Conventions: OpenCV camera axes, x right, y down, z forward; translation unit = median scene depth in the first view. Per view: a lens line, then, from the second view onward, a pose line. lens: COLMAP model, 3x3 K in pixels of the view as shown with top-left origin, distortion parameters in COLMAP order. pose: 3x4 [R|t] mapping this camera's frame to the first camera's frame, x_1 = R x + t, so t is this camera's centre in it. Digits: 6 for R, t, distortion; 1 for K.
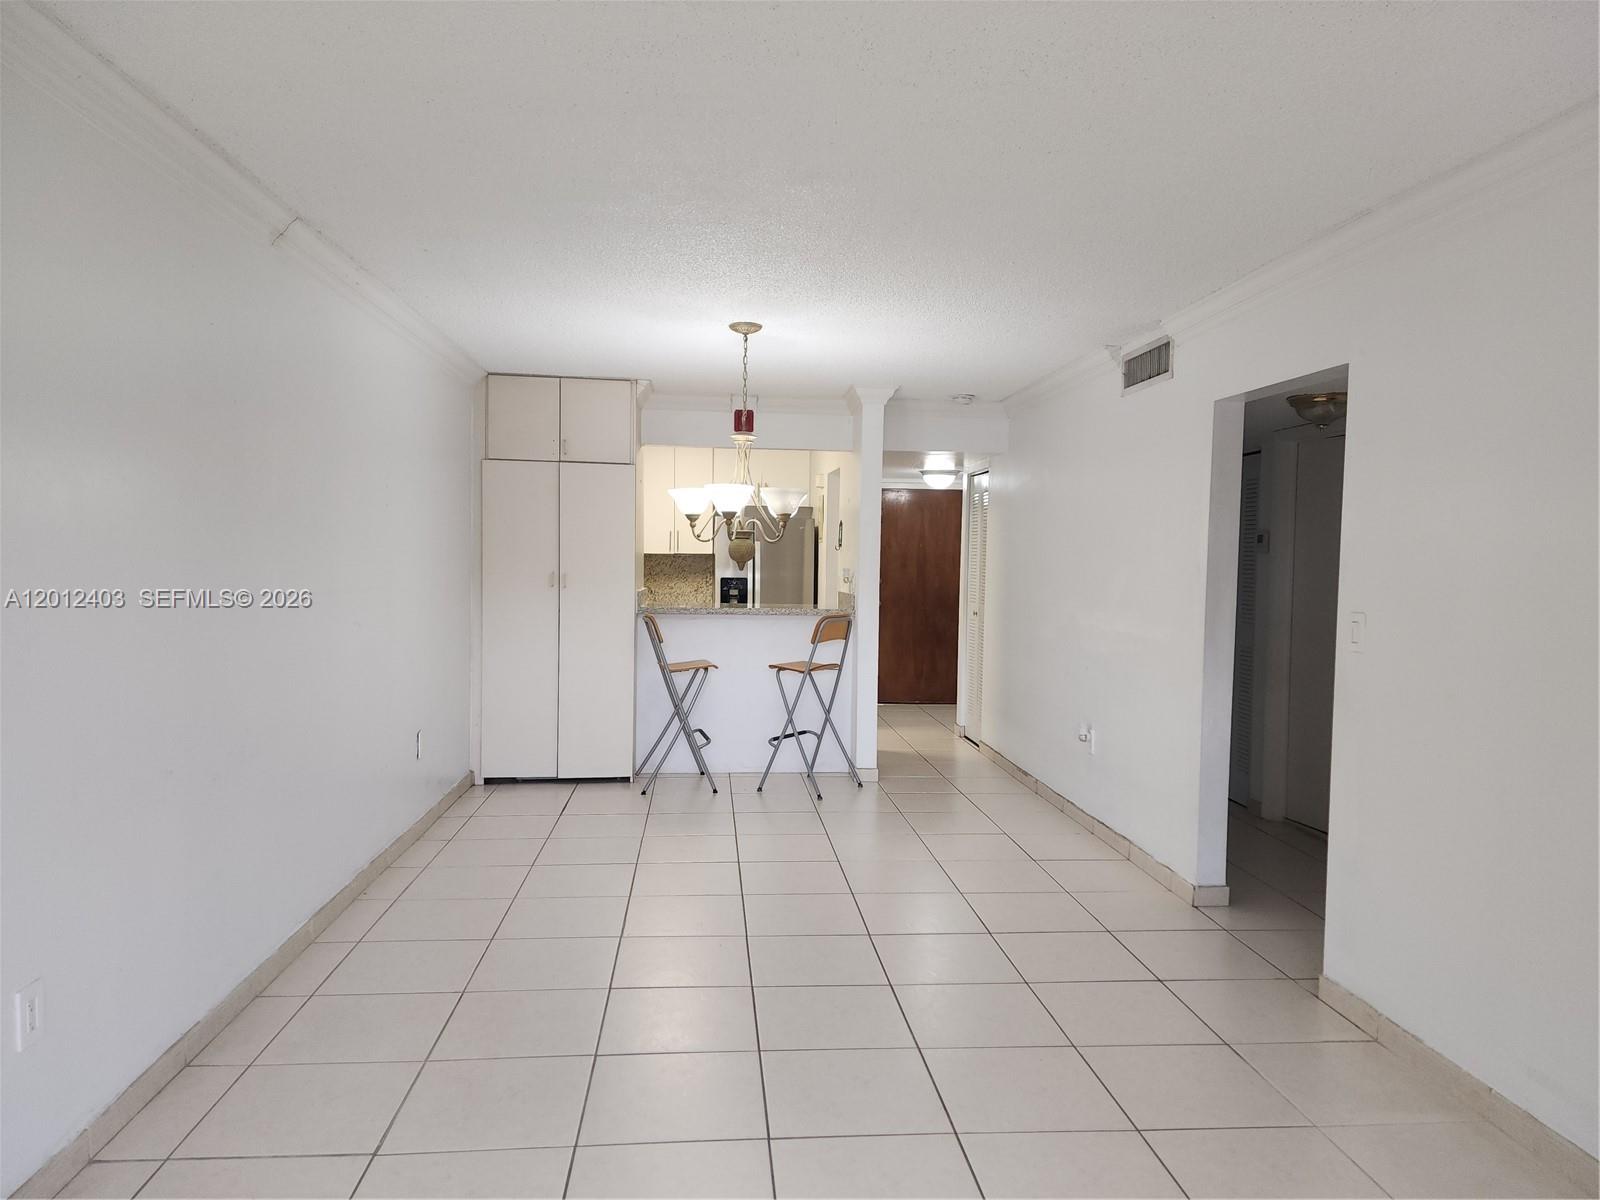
lens RADIAL K [[1086.0, 0, 799.0], [0, 1086.0, 602.4], [0, 0, 1]] dist [0.062950, -0.059123]
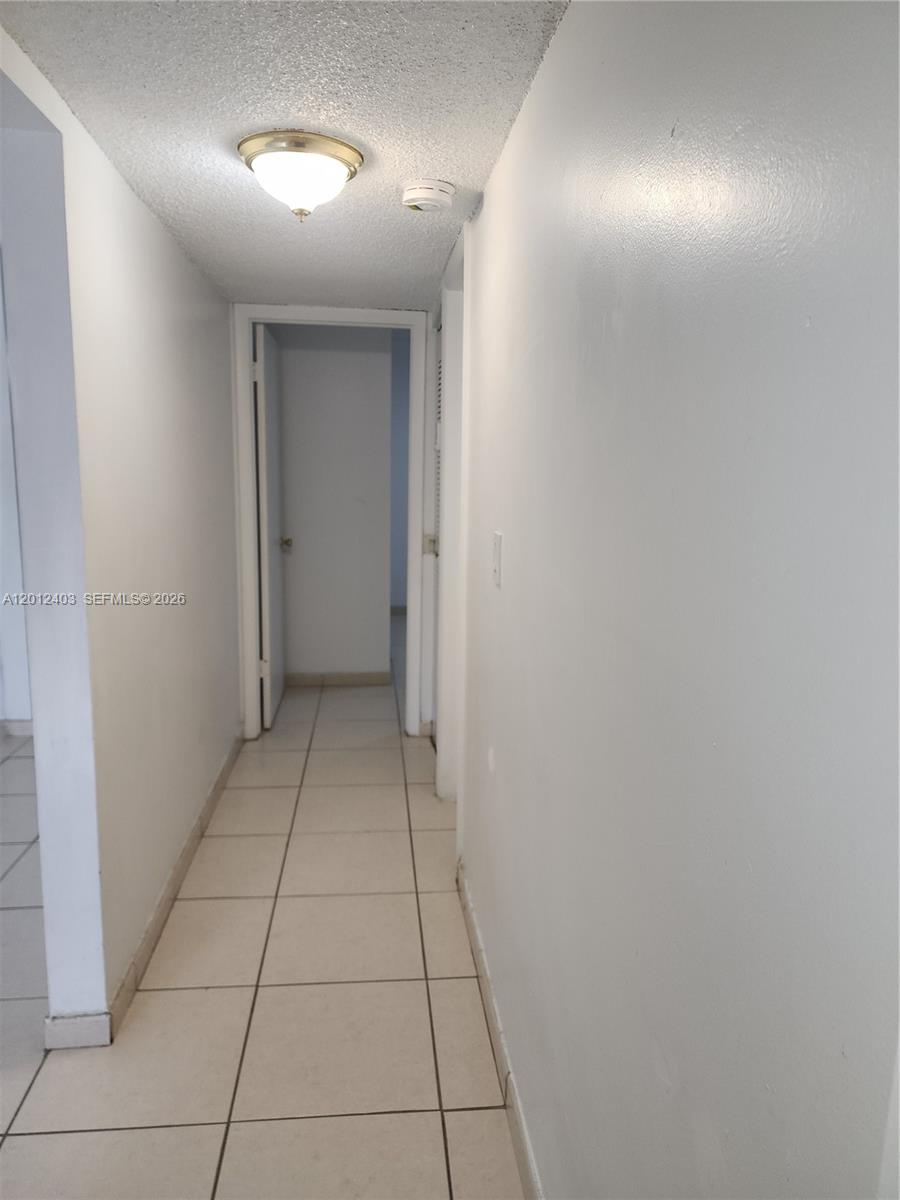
lens RADIAL K [[814.5, 0, 450.2], [0, 814.5, 597.7], [0, 0, 1]] dist [0.062950, -0.059123]
pose [[0.999886, 0.006238, 0.013782, -0.027335], [-0.007855, 0.992671, 0.120589, -0.016451], [-0.012929, -0.120684, 0.992607, 0.312951]]
